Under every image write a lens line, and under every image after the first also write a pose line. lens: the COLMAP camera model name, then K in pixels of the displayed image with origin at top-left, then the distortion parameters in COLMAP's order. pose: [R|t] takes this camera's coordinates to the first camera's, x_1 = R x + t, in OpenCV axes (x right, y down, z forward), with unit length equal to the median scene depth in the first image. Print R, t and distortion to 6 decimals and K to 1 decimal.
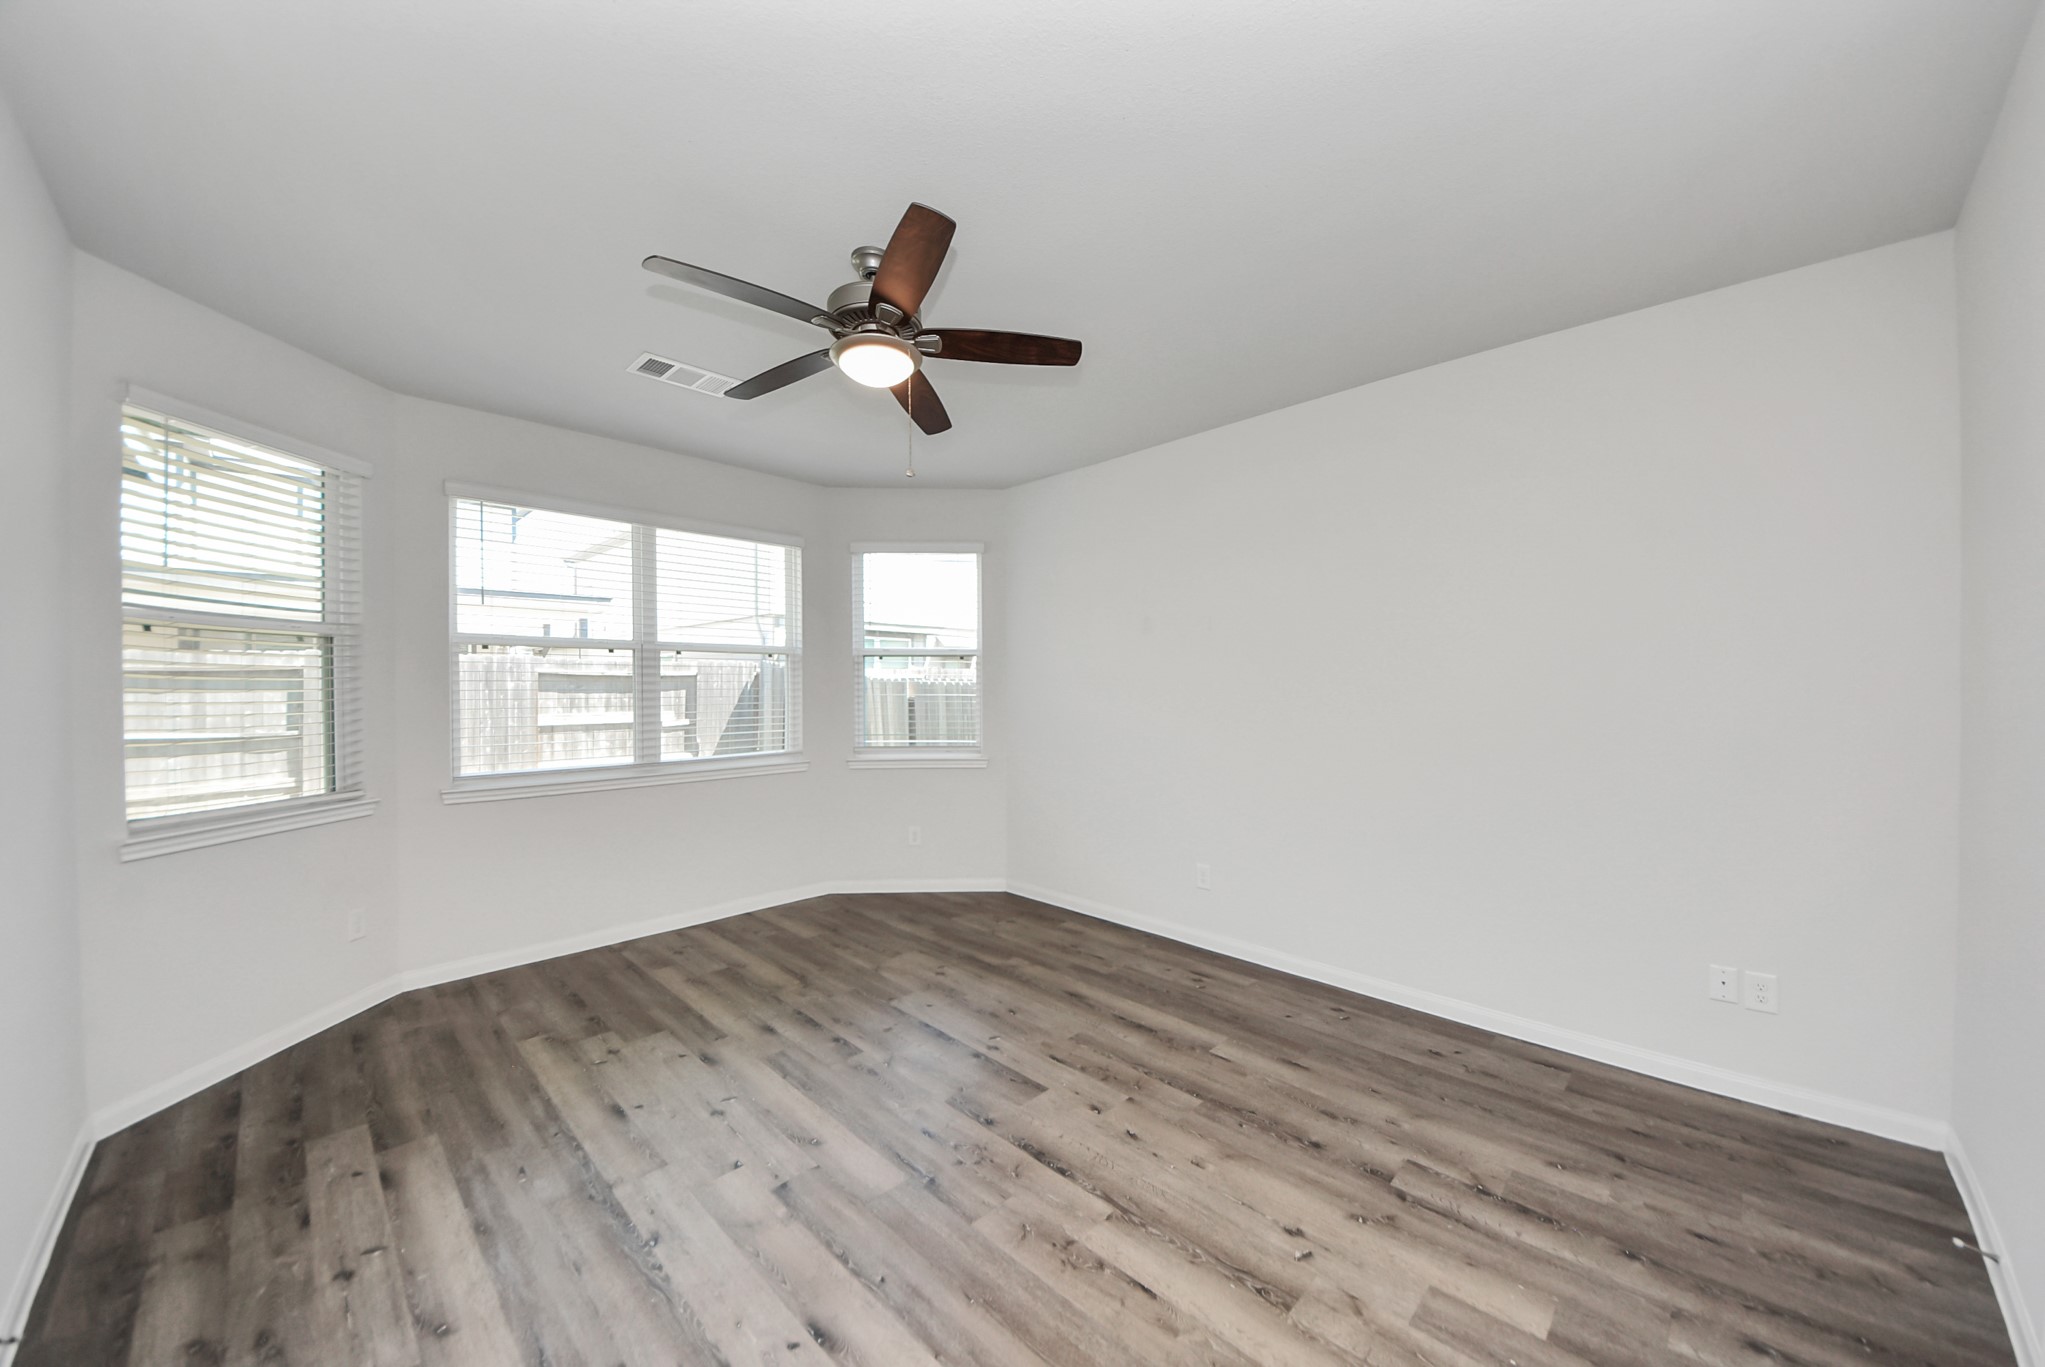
lens RADIAL K [[728.0, 0, 1040.3], [0, 728.0, 689.8], [0, 0, 1]] dist [0.037229, -0.024611]
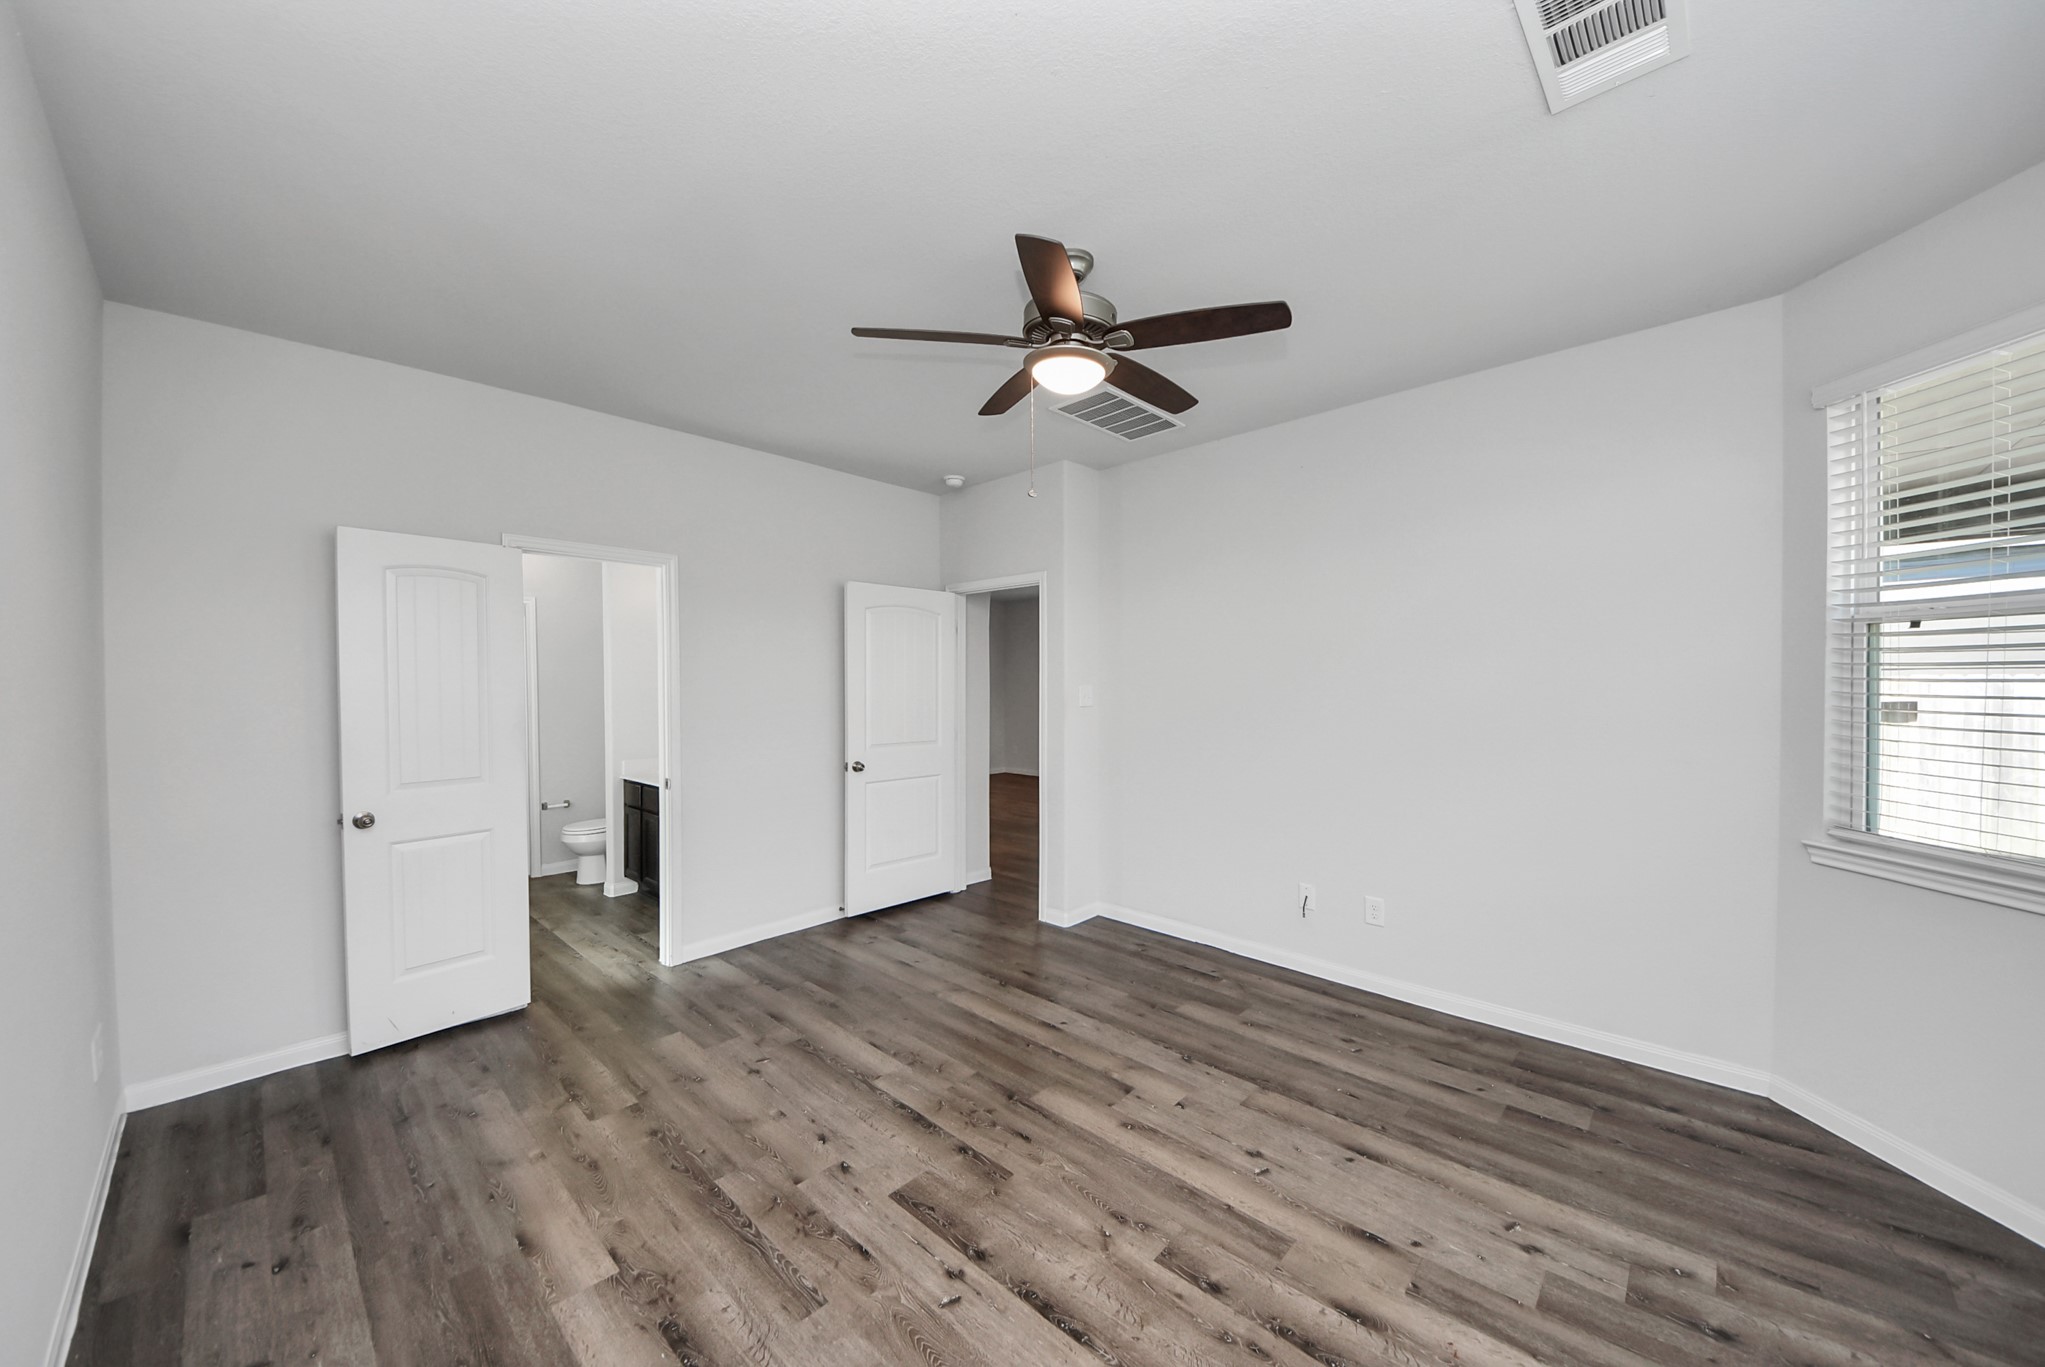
lens RADIAL K [[728.0, 0, 1040.3], [0, 728.0, 689.8], [0, 0, 1]] dist [0.037229, -0.024611]
pose [[-0.999645, 0.009374, -0.024925, -0.138000], [0.008914, 0.999789, 0.018486, -0.029697], [0.025093, 0.018257, -0.999518, 1.772830]]
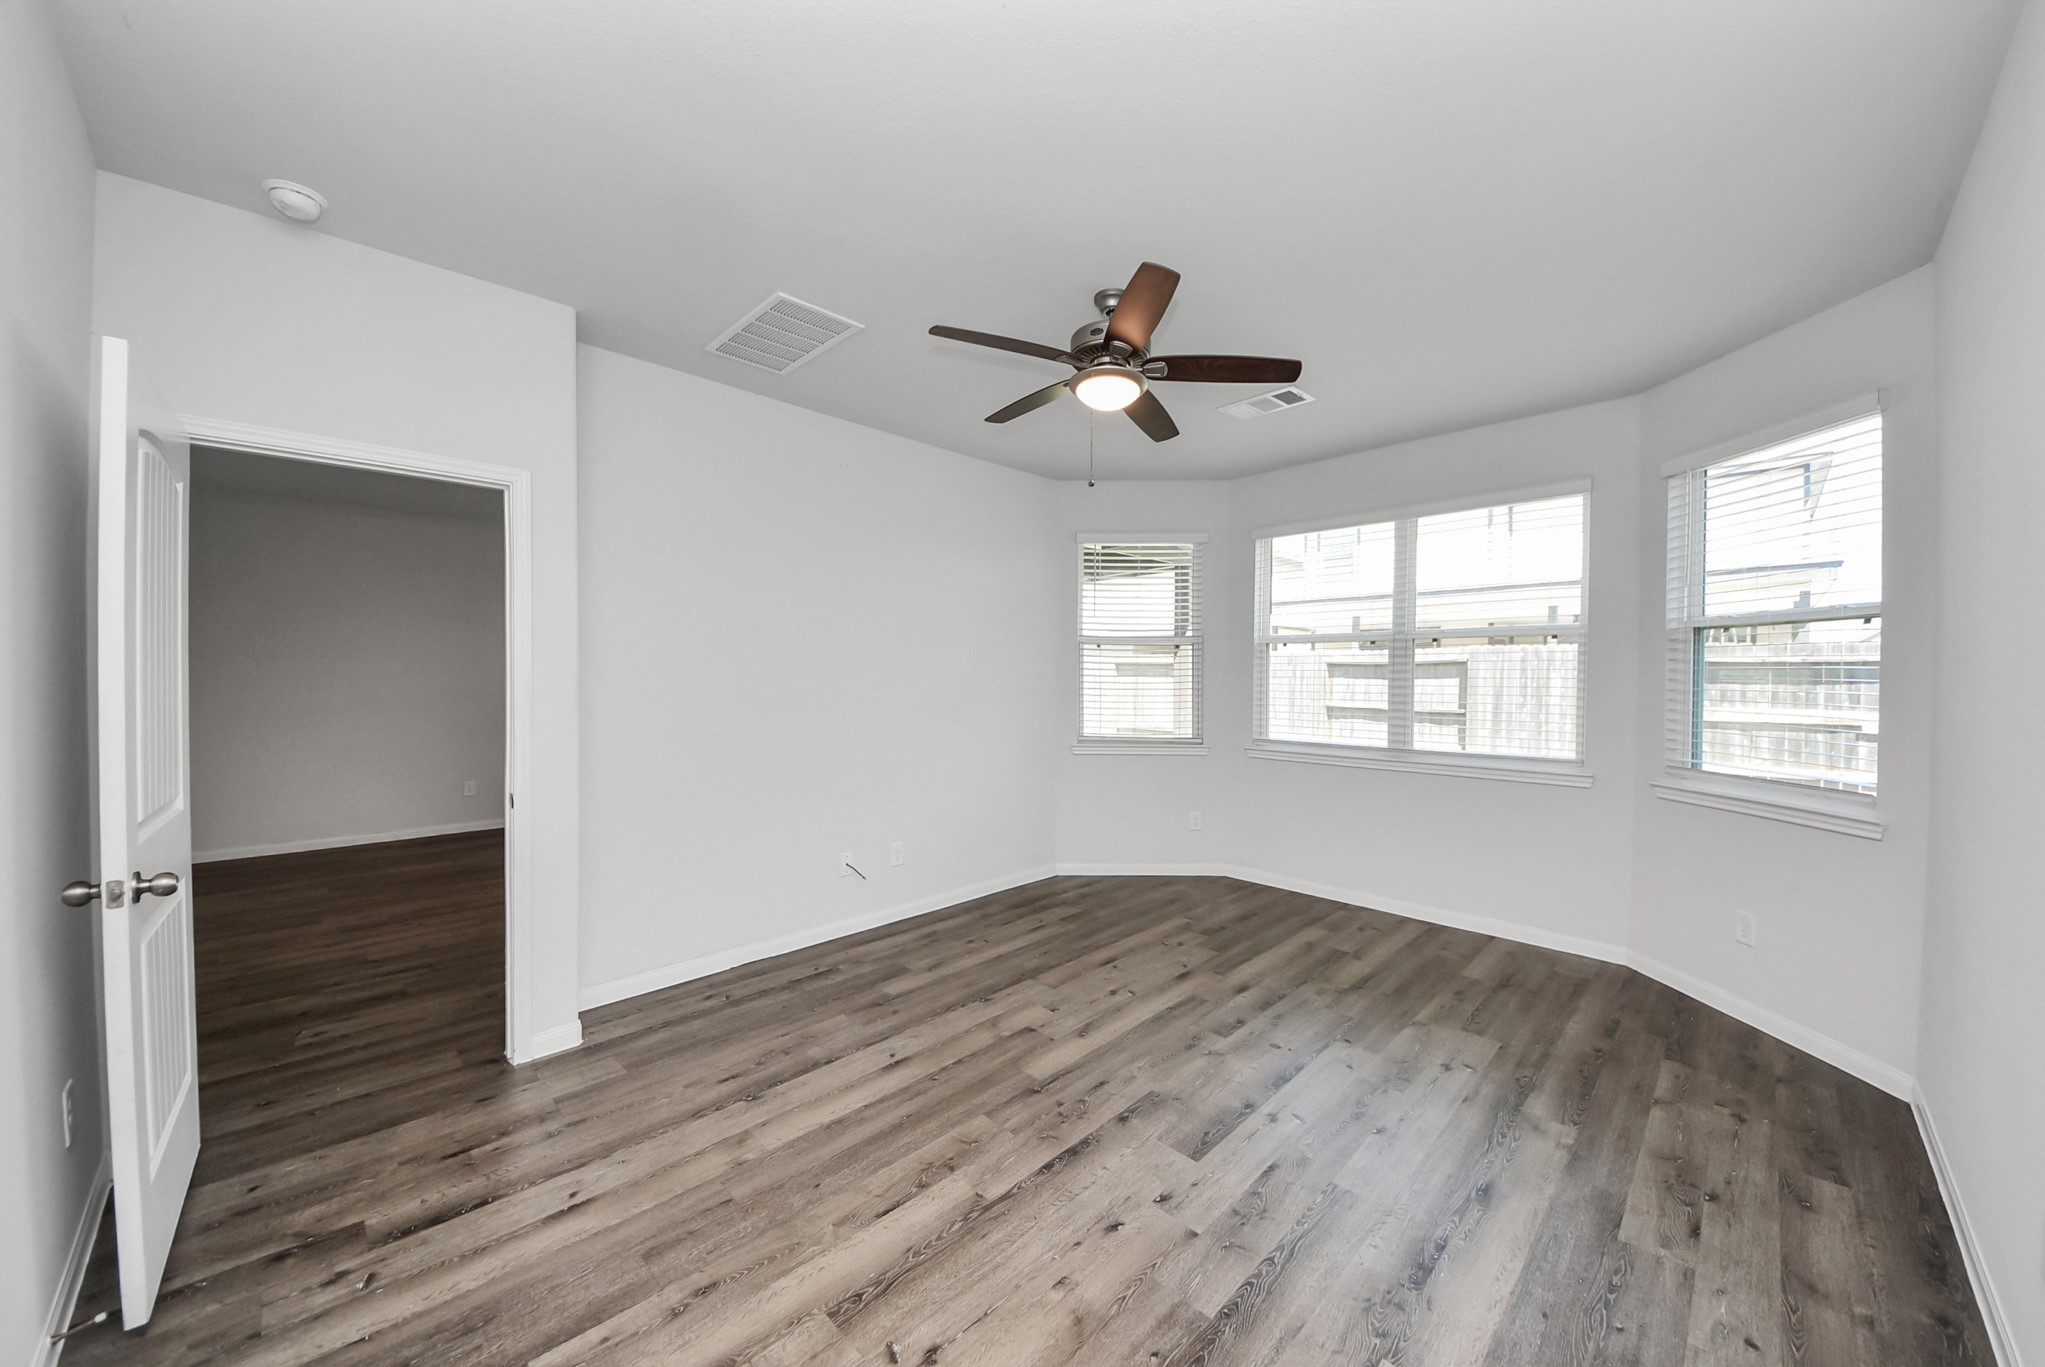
lens RADIAL K [[728.0, 0, 1040.3], [0, 728.0, 689.8], [0, 0, 1]] dist [0.037229, -0.024611]
pose [[-0.005568, 0.025202, -0.999667, 0.812712], [-0.010437, 0.999626, 0.025259, -0.007074], [0.999930, 0.010574, -0.005302, 0.805069]]
